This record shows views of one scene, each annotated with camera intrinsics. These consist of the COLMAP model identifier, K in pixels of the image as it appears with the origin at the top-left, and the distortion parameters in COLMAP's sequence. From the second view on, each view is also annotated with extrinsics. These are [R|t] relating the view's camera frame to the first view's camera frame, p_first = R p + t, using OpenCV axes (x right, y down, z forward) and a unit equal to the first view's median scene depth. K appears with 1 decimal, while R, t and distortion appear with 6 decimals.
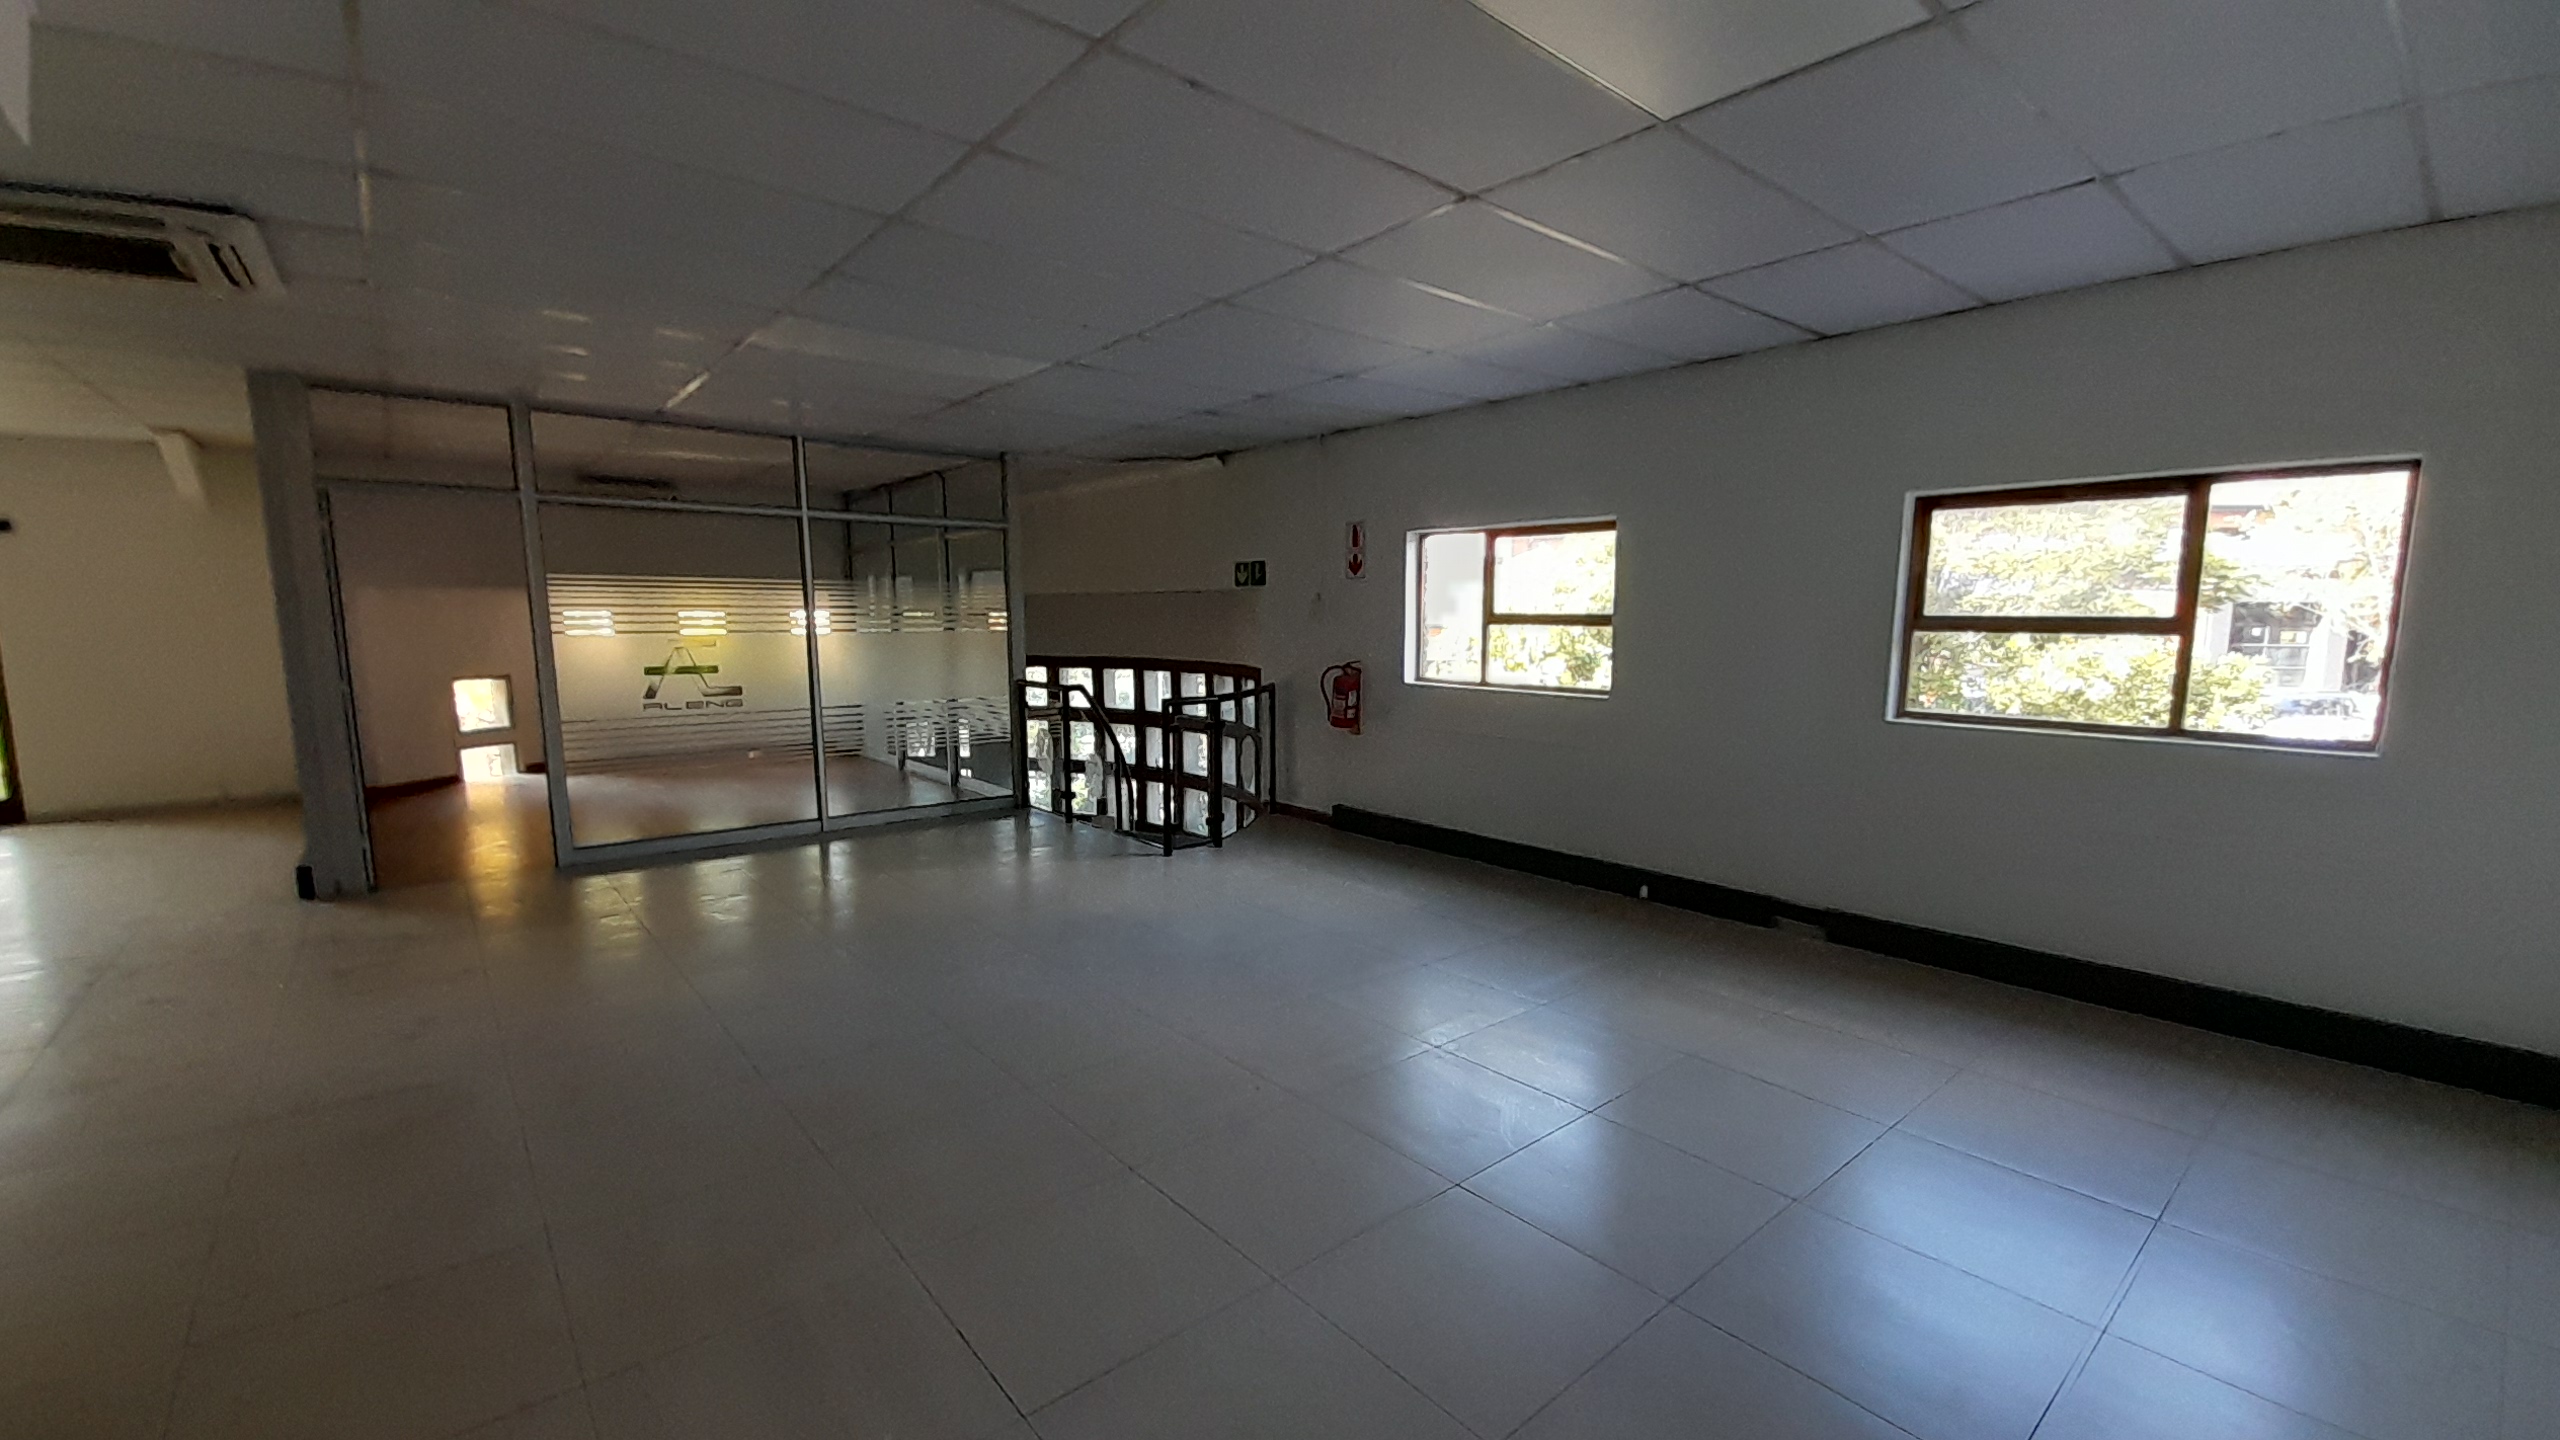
lens RADIAL K [[989.8, 0, 1287.1], [0, 989.8, 746.1], [0, 0, 1]] dist [0.004870, -0.008781]
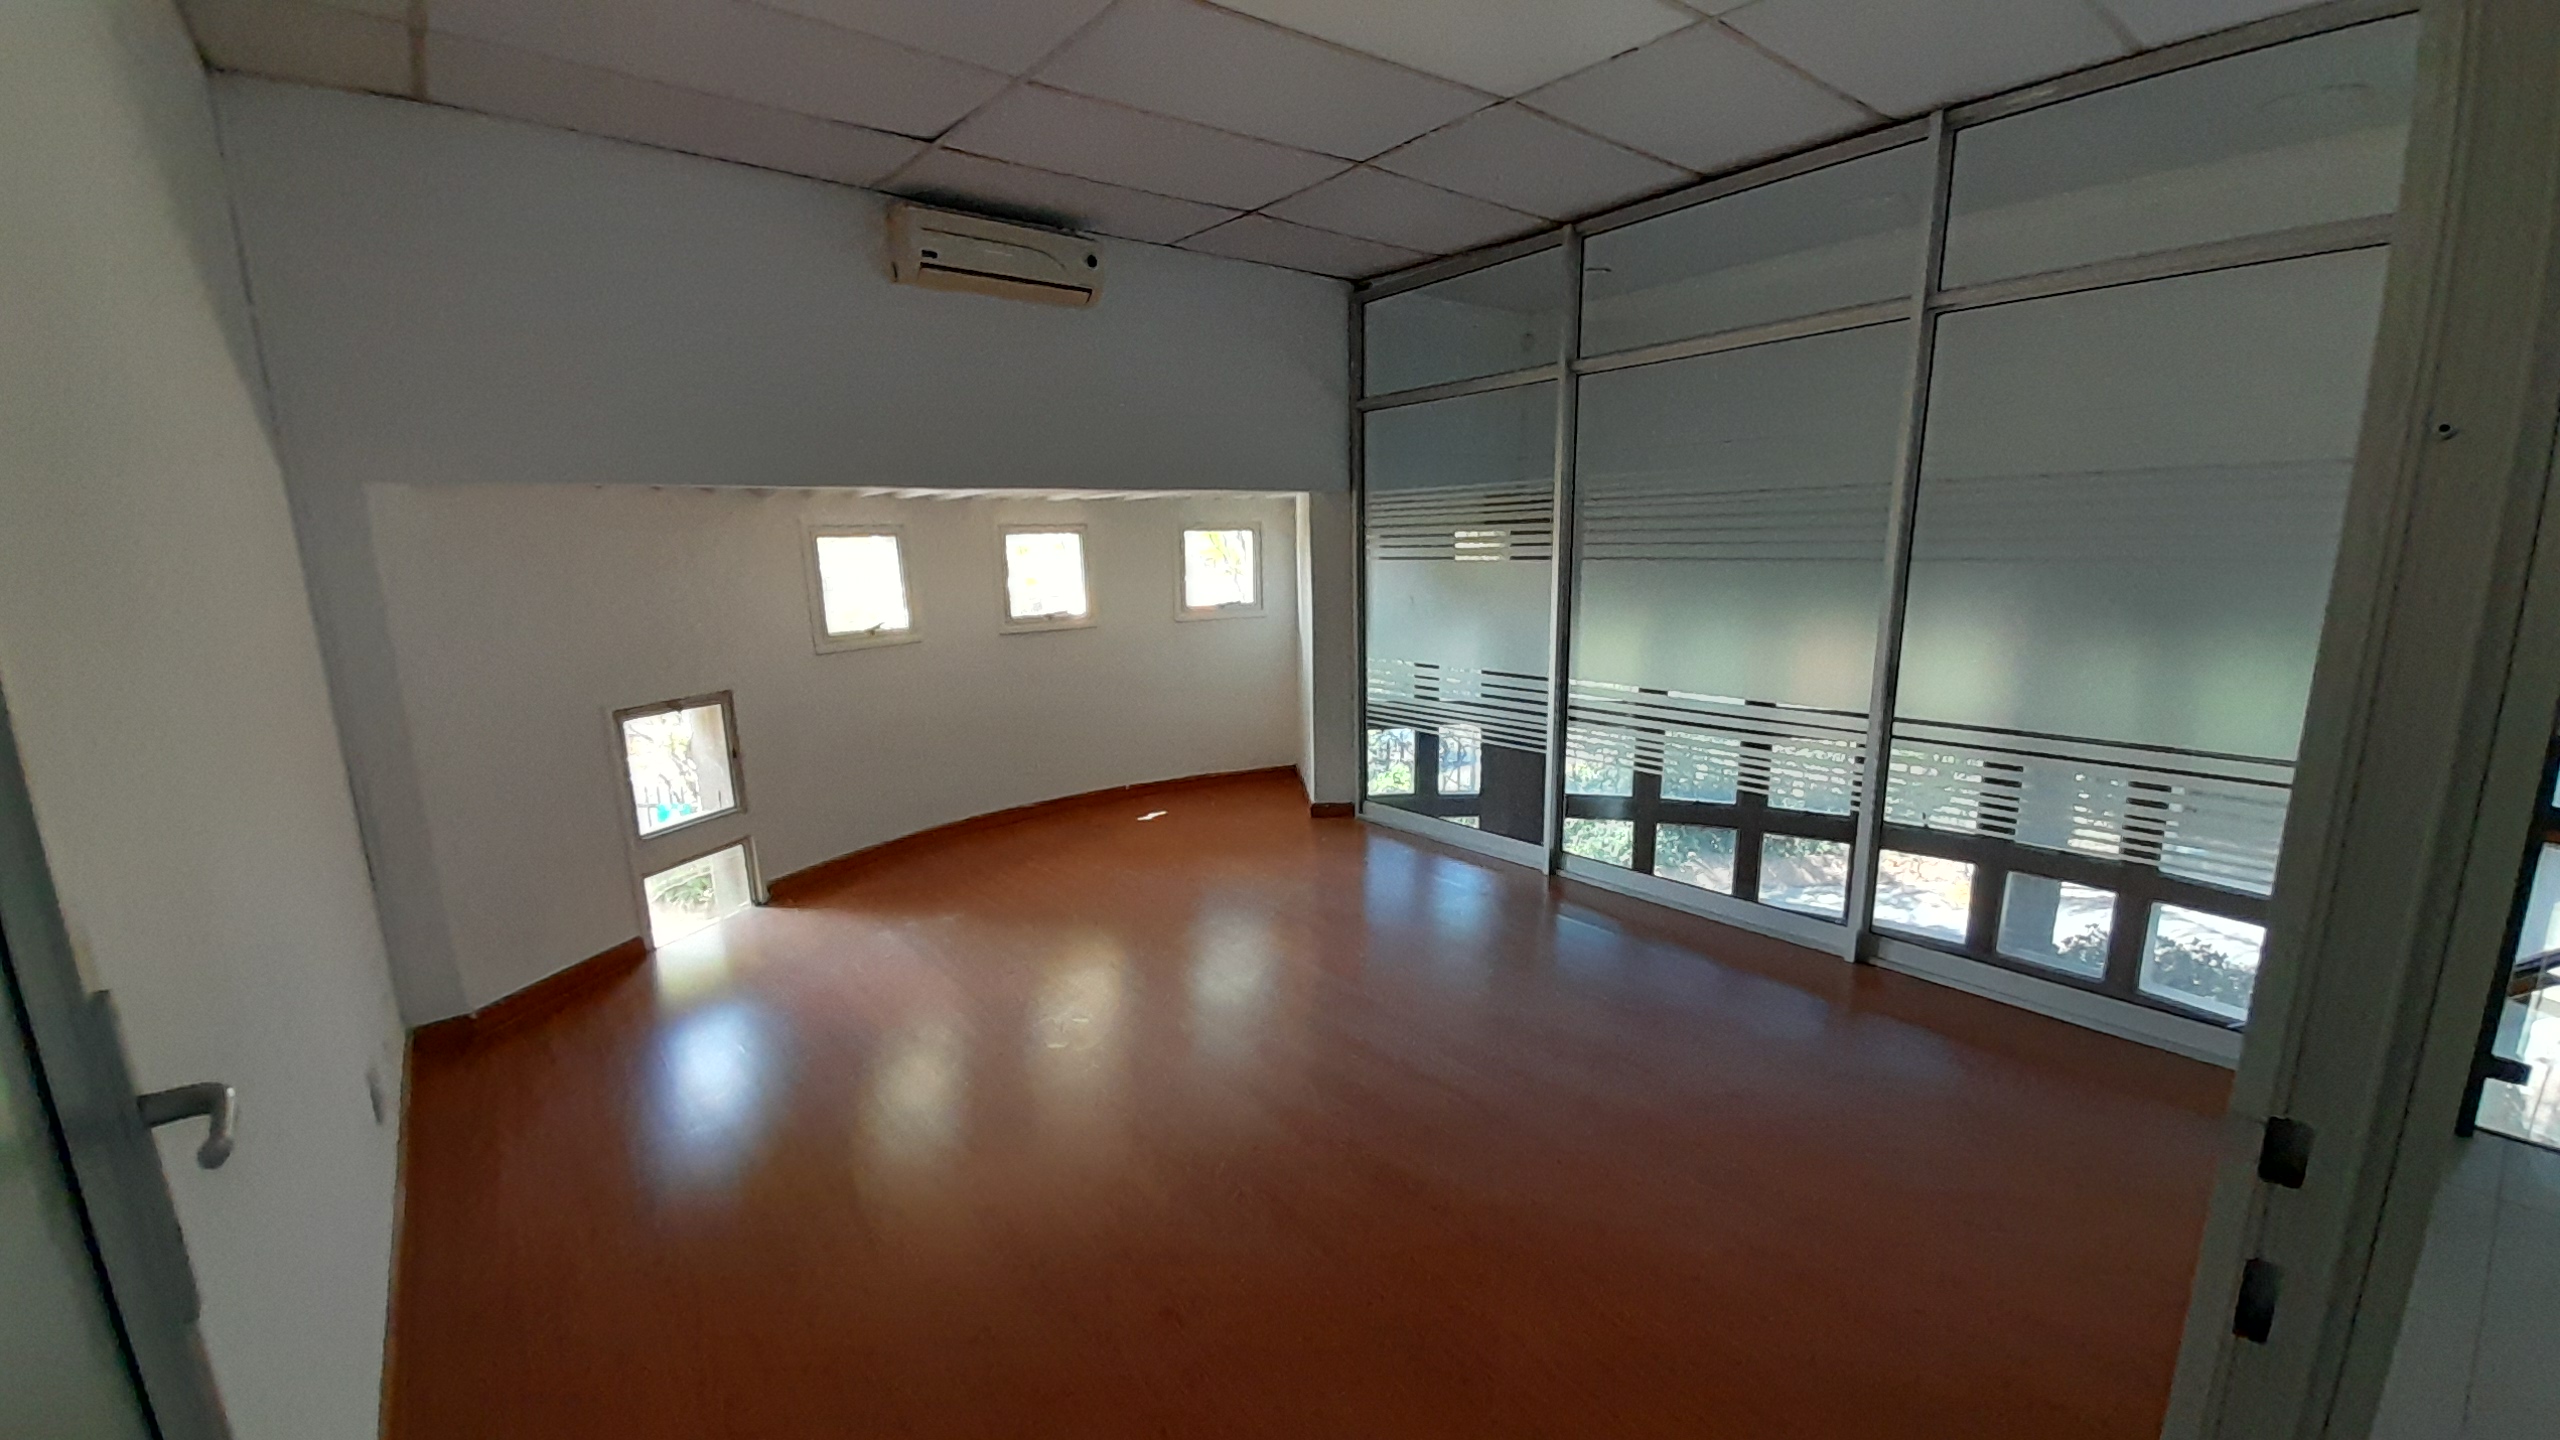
lens RADIAL K [[989.8, 0, 1260.9], [0, 989.8, 739.1], [0, 0, 1]] dist [0.004870, -0.008781]
pose [[0.998573, -0.011904, -0.052055, -0.508251], [0.015790, 0.997067, 0.074891, -0.078204], [0.051011, -0.075606, 0.995832, 0.552385]]
